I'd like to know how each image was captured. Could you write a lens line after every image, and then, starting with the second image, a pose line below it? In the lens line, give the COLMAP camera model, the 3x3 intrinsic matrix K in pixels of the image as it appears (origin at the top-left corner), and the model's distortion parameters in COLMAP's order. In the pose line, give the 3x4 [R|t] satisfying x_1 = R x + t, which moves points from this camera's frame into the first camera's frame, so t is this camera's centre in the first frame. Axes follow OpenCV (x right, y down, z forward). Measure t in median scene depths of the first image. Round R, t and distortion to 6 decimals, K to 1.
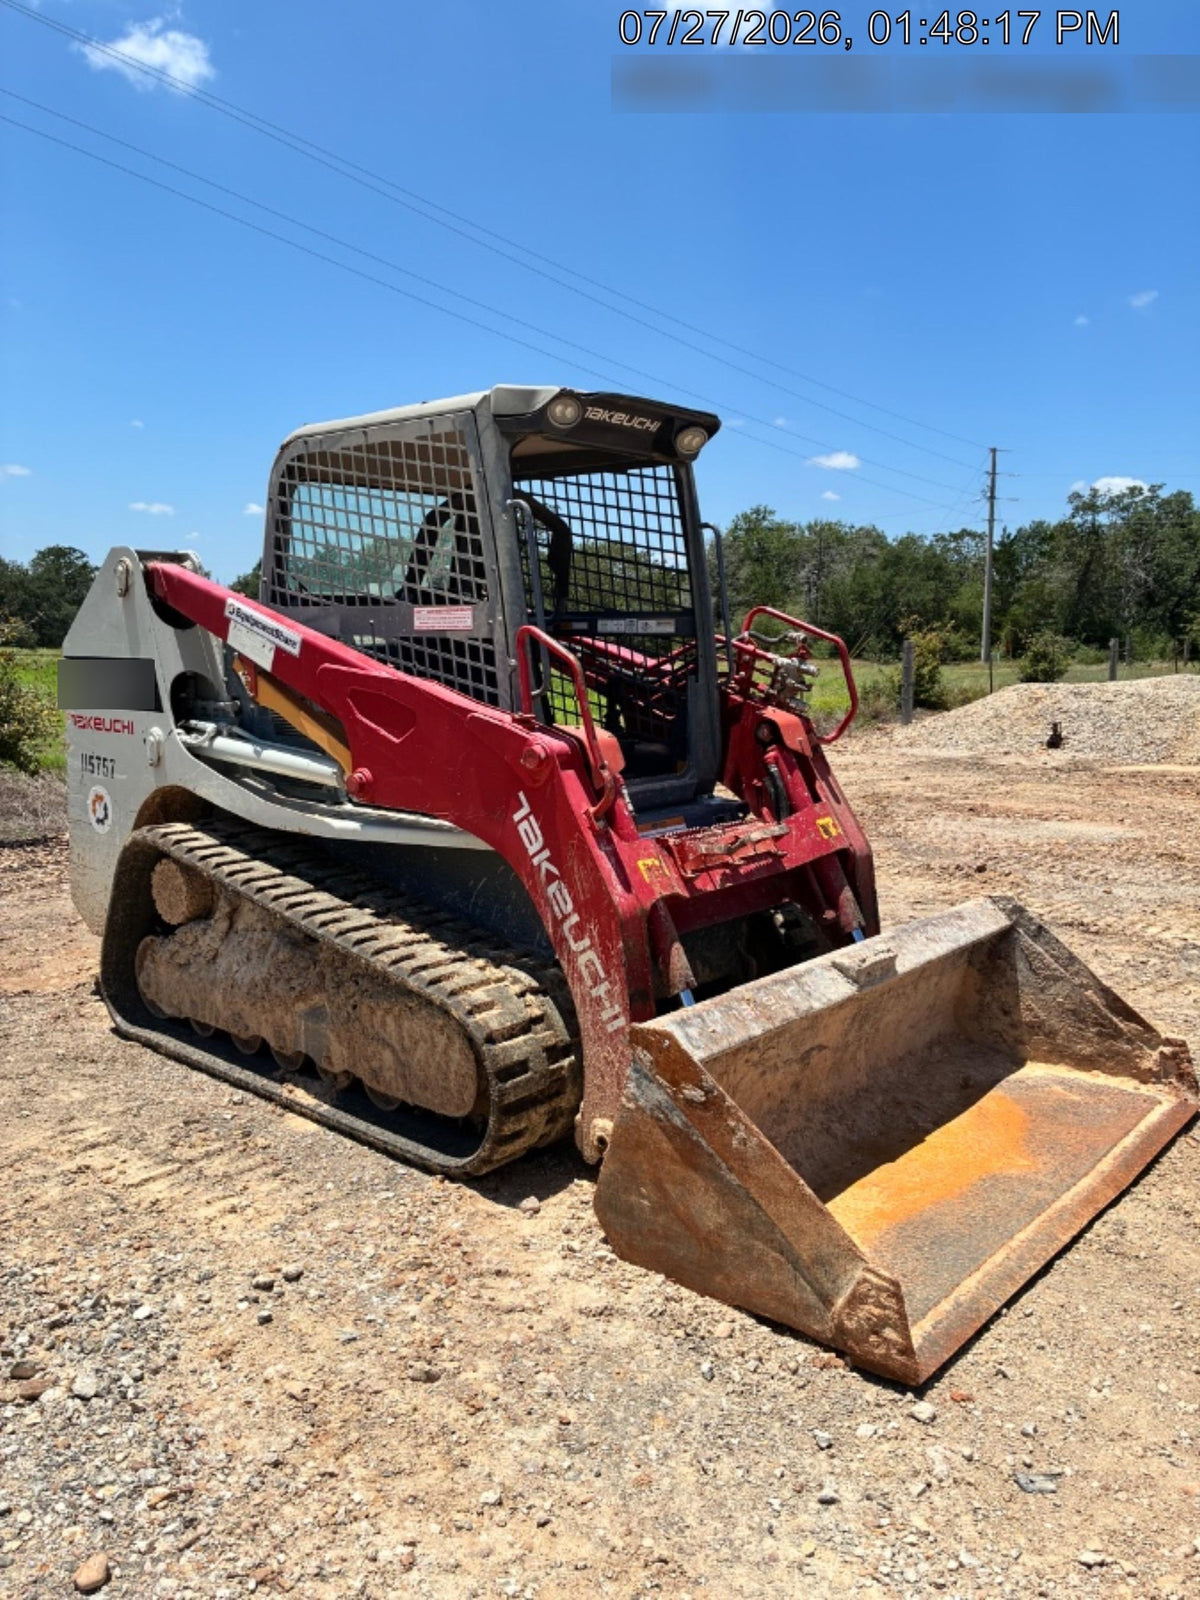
lens RADIAL K [[1190.4, 0, 595.9], [0, 1190.4, 780.2], [0, 0, 1]] dist [0.076312, -0.106865]
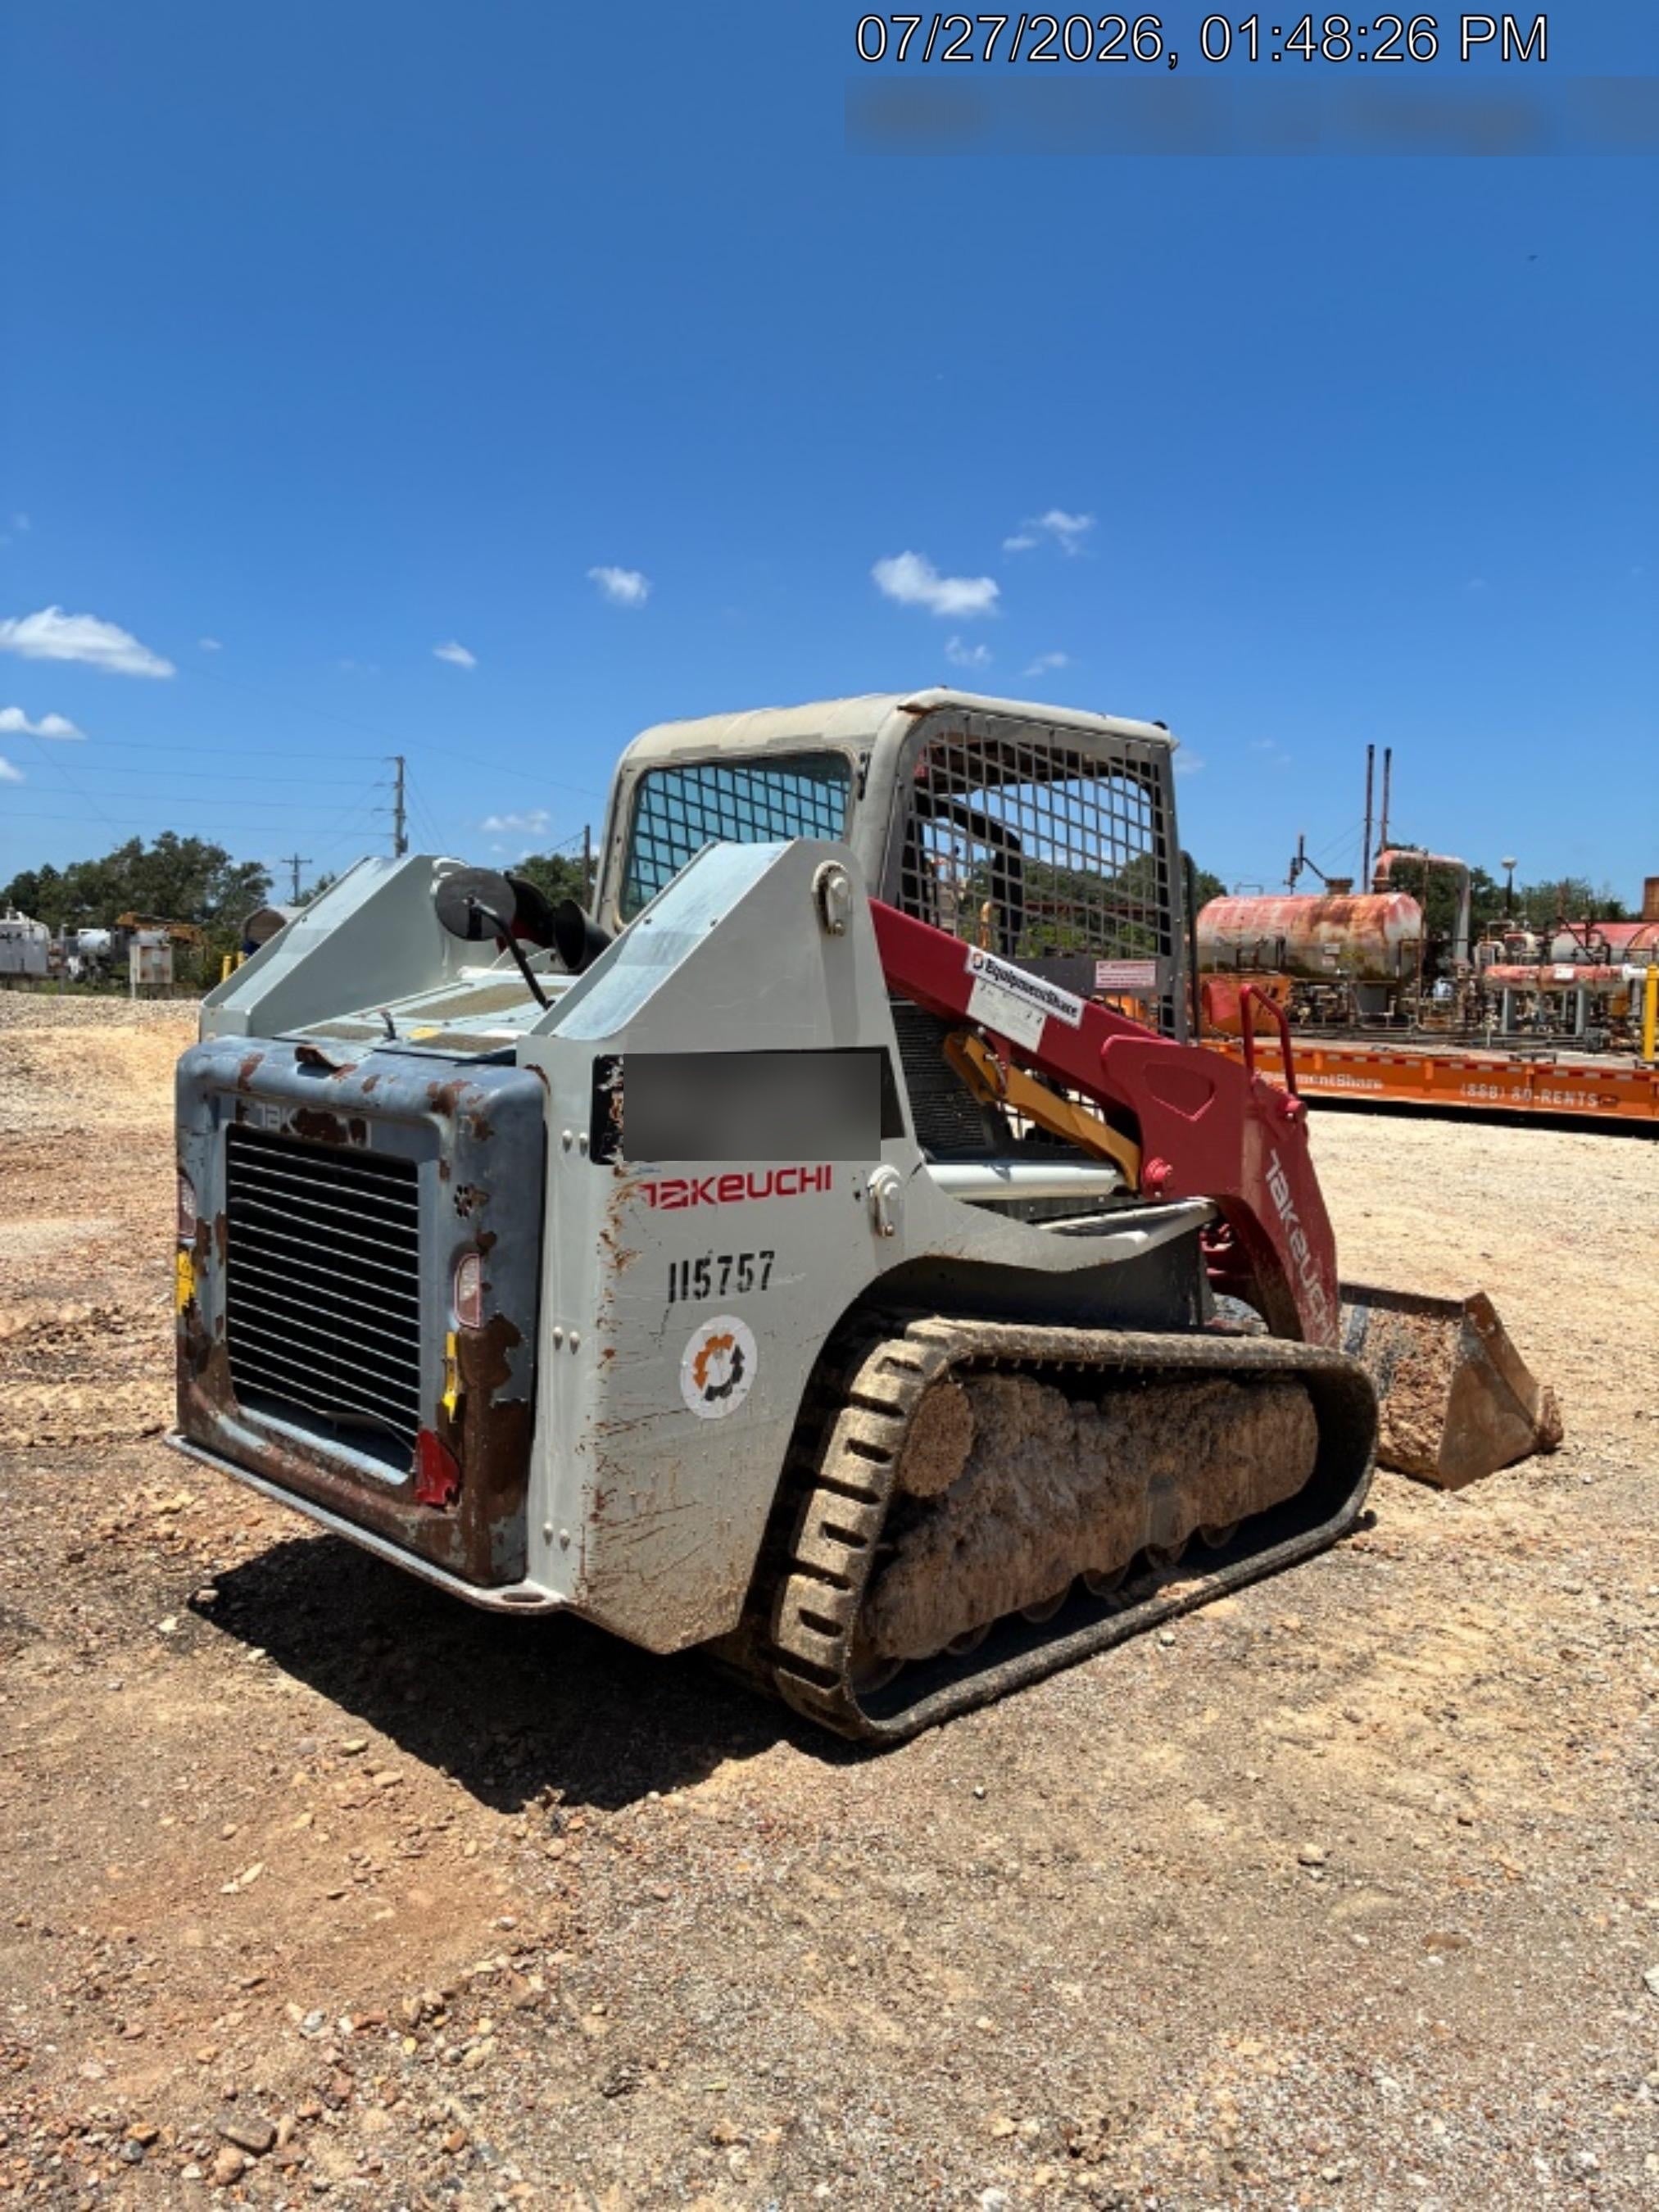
lens RADIAL K [[1645.7, 0, 823.9], [0, 1645.7, 1078.6], [0, 0, 1]] dist [0.076312, -0.106865]
pose [[0.094476, -0.073776, 0.992790, -1.240295], [0.112865, 0.991614, 0.062948, -0.149690], [-0.989109, 0.106104, 0.102010, 1.028025]]
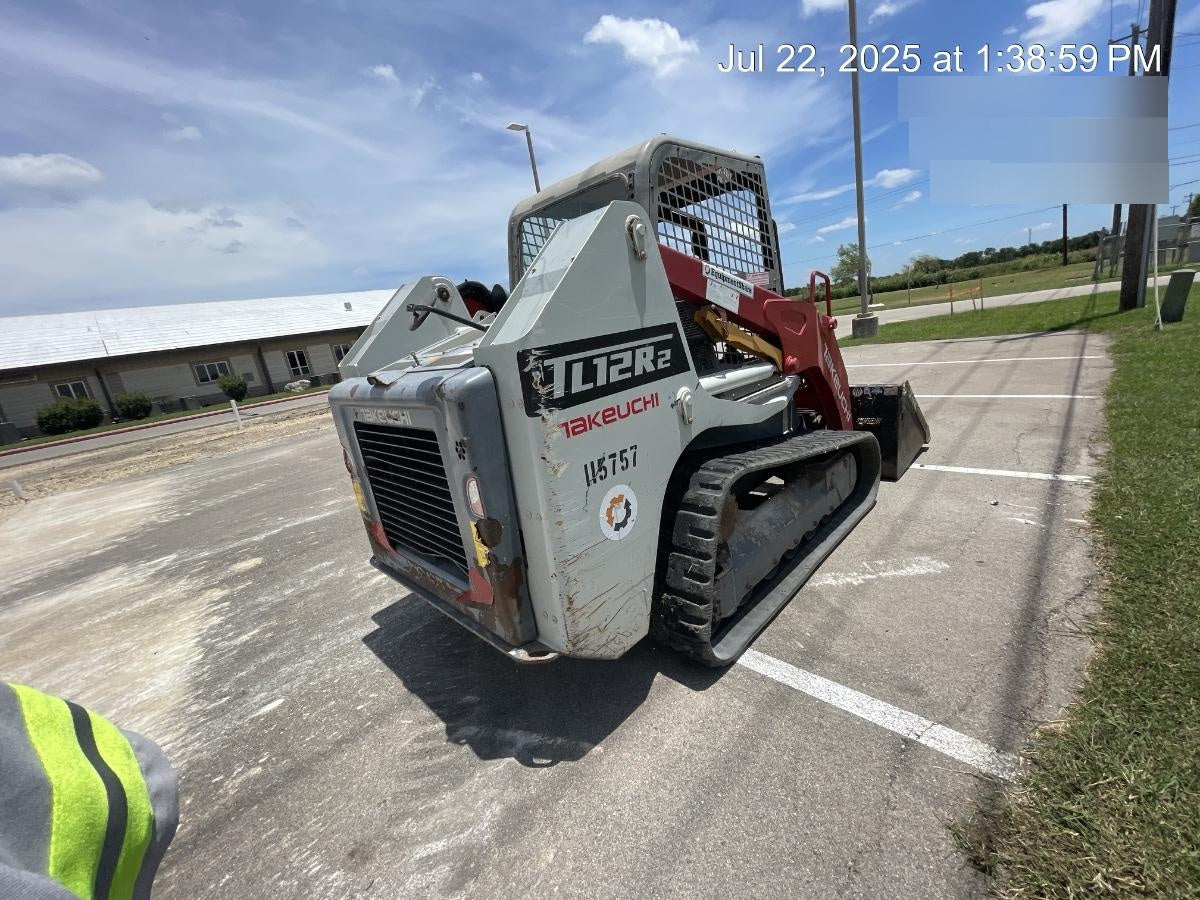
lens RADIAL K [[498.2, 0, 595.4], [0, 498.2, 434.0], [0, 0, 1]] dist [-0.001299, 0.000419]
pose [[0.069979, -0.247304, 0.966408, -0.881233], [0.285055, 0.933344, 0.218202, -0.133645], [-0.955953, 0.260210, 0.135810, 1.114335]]
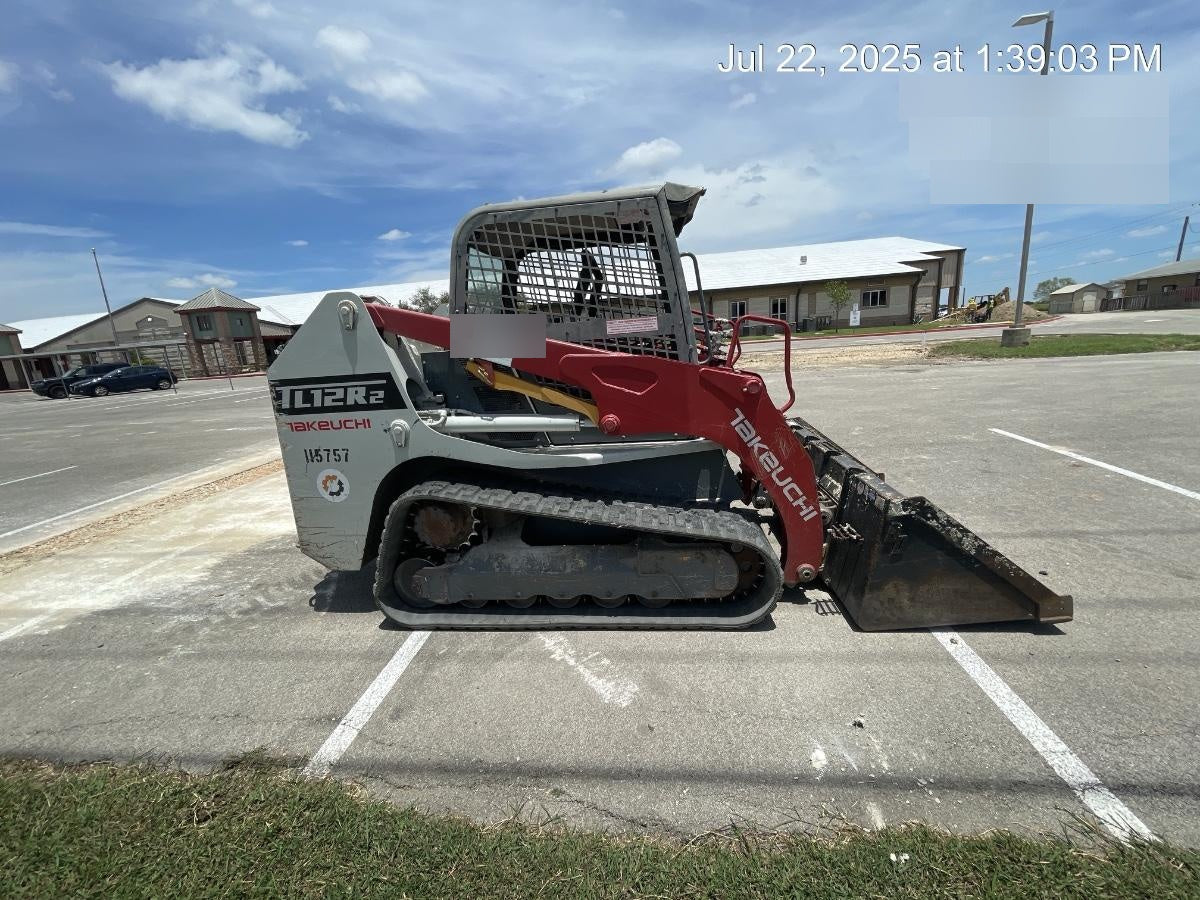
lens RADIAL K [[498.2, 0, 595.4], [0, 498.2, 434.0], [0, 0, 1]] dist [-0.001299, 0.000419]
pose [[0.825310, -0.193371, 0.530538, -0.534785], [0.162133, 0.981125, 0.105385, -0.054998], [-0.540903, -0.000957, 0.841084, 0.398993]]
